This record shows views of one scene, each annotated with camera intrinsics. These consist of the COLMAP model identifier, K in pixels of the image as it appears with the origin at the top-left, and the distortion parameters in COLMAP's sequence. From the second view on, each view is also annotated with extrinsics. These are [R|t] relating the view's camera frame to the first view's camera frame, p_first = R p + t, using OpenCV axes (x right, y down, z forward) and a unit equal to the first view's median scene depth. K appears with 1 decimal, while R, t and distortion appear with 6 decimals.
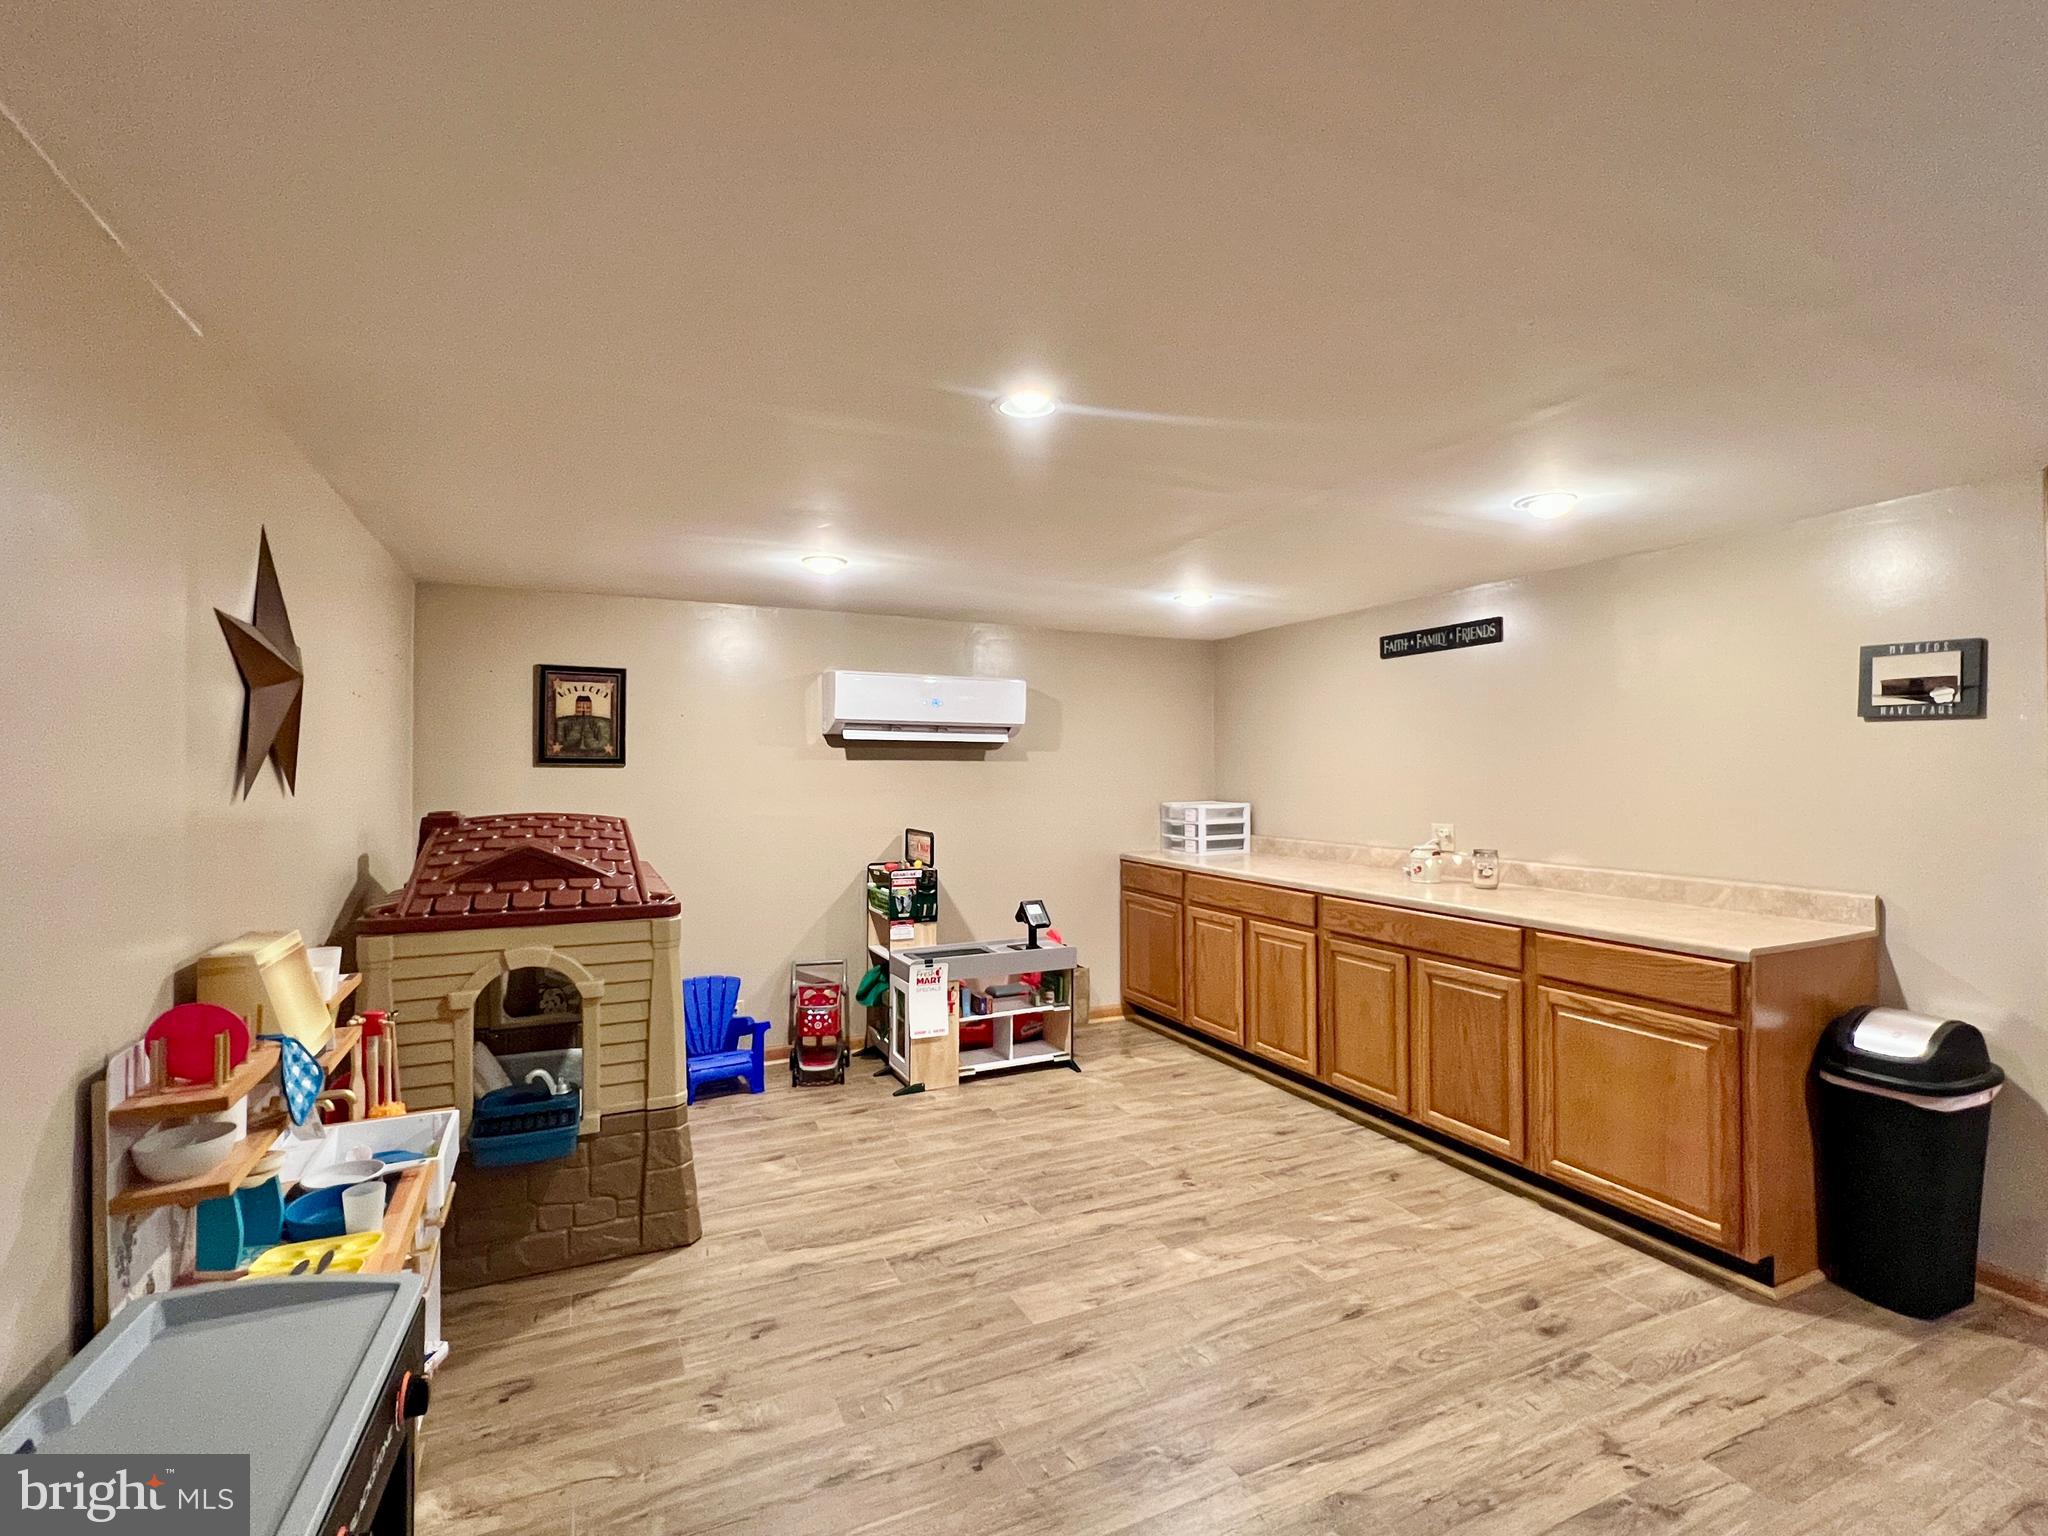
lens RADIAL K [[942.3, 0, 1024.0], [0, 942.3, 768.0], [0, 0, 1]] dist [-0.000328, -0.000018]
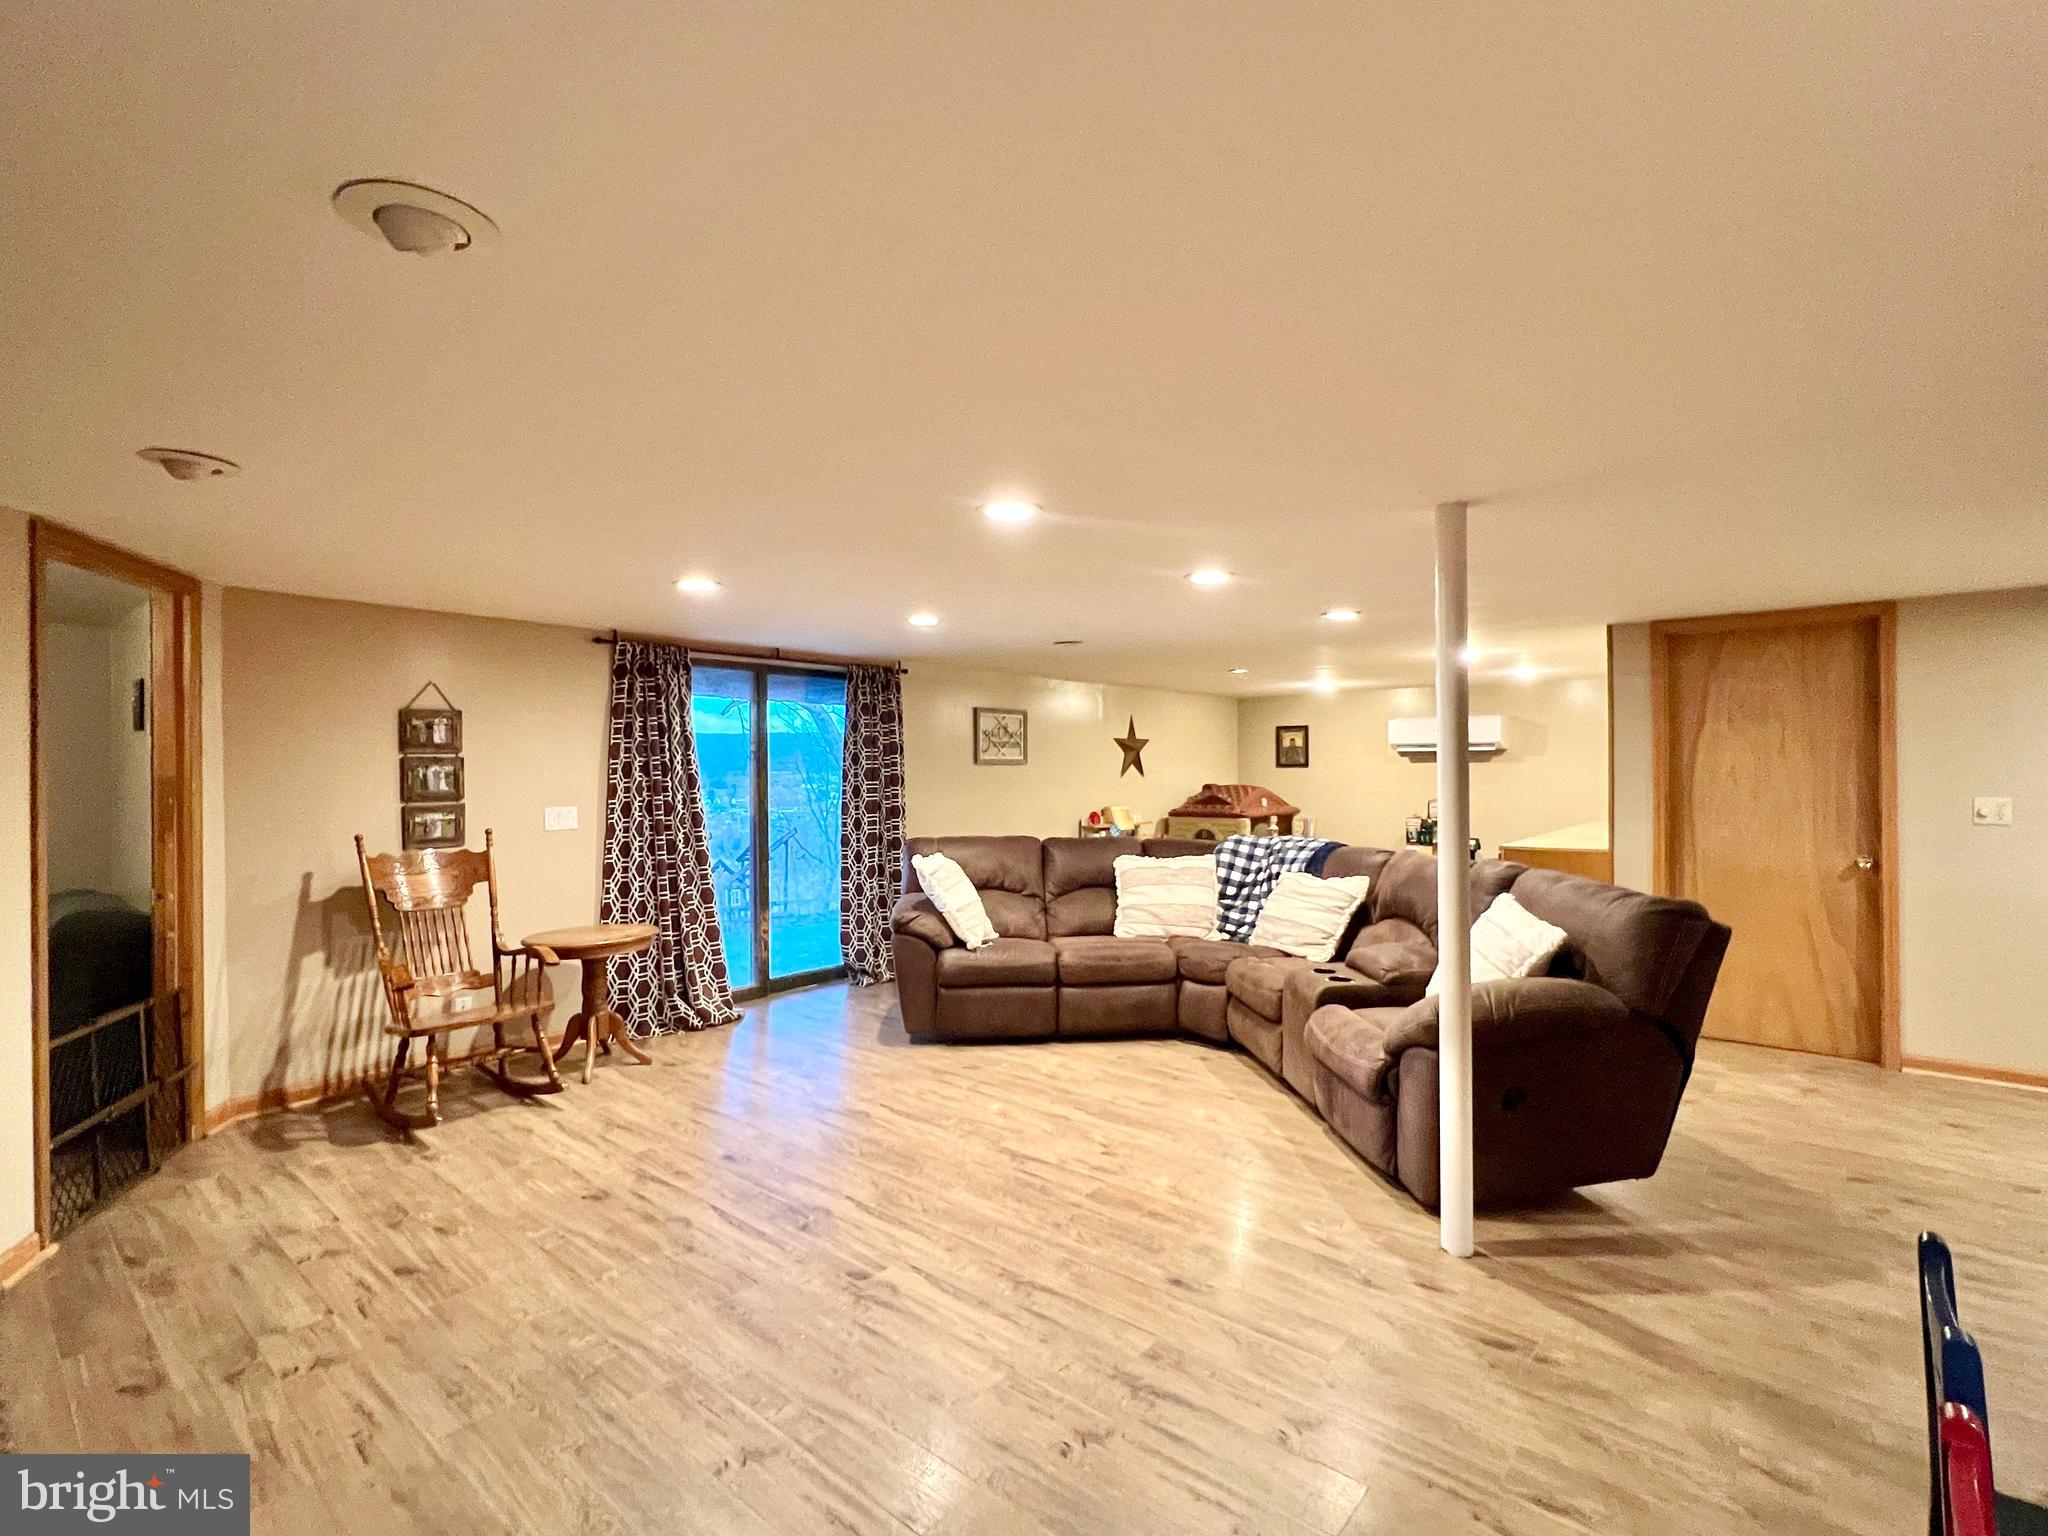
lens RADIAL K [[942.3, 0, 1024.0], [0, 942.3, 768.0], [0, 0, 1]] dist [-0.000328, -0.000018]
pose [[0.428948, -0.005652, -0.903312, 1.398565], [0.008170, 0.999964, -0.002377, -0.001099], [0.903292, -0.006360, 0.428979, -0.634578]]
